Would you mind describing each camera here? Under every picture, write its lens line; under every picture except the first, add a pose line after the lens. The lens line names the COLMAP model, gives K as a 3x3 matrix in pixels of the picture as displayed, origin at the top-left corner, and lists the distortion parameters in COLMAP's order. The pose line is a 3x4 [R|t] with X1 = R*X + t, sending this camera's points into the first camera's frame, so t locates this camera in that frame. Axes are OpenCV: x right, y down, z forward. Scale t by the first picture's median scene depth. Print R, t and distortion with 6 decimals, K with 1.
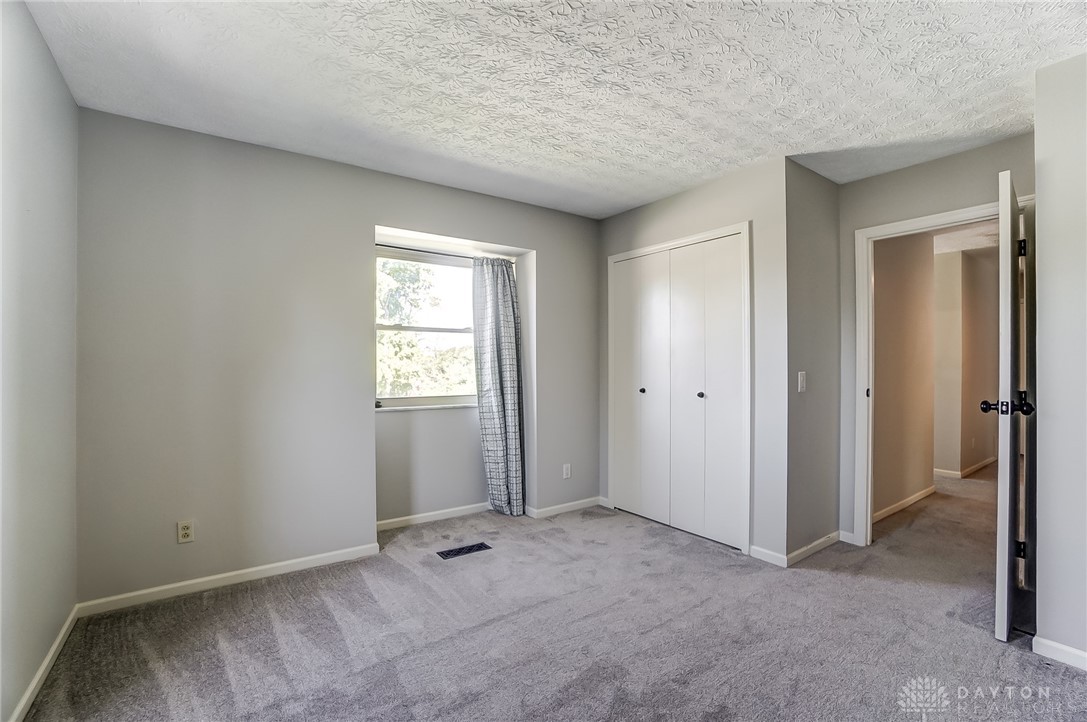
lens RADIAL K [[483.1, 0, 536.3], [0, 483.1, 365.6], [0, 0, 1]] dist [-0.035047, 0.000481]
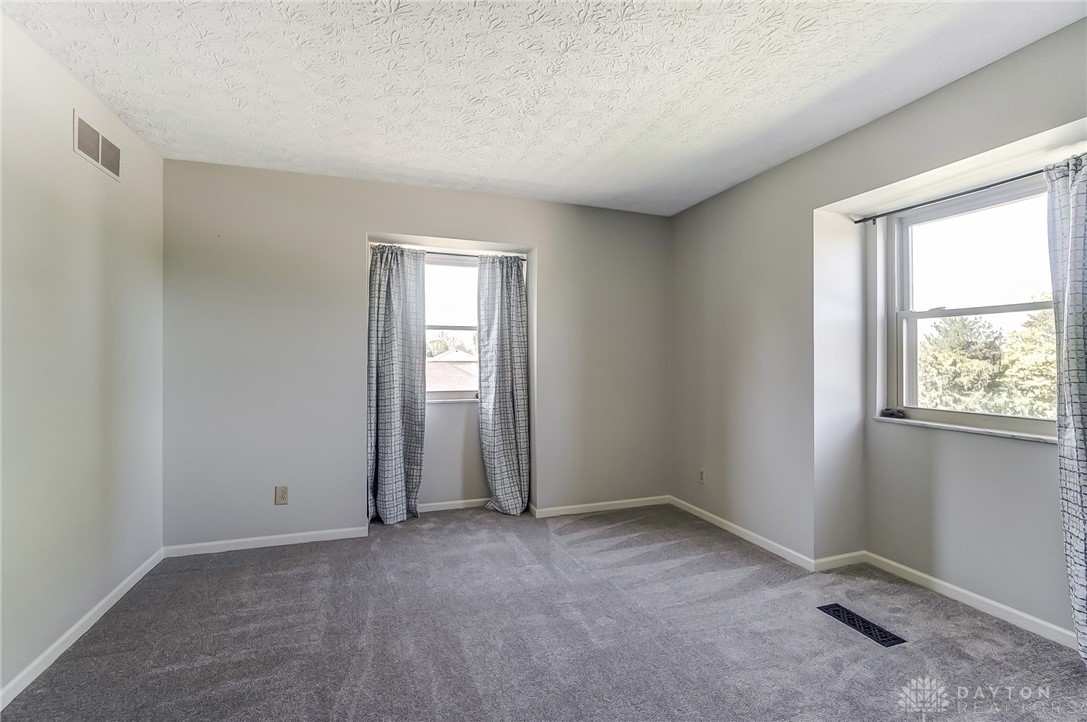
lens RADIAL K [[483.1, 0, 536.3], [0, 483.1, 365.6], [0, 0, 1]] dist [-0.035047, 0.000481]
pose [[-0.298231, 0.008190, -0.954459, 0.670168], [-0.007919, 0.999908, 0.011055, -0.002657], [0.954461, 0.010855, -0.298138, 0.759761]]
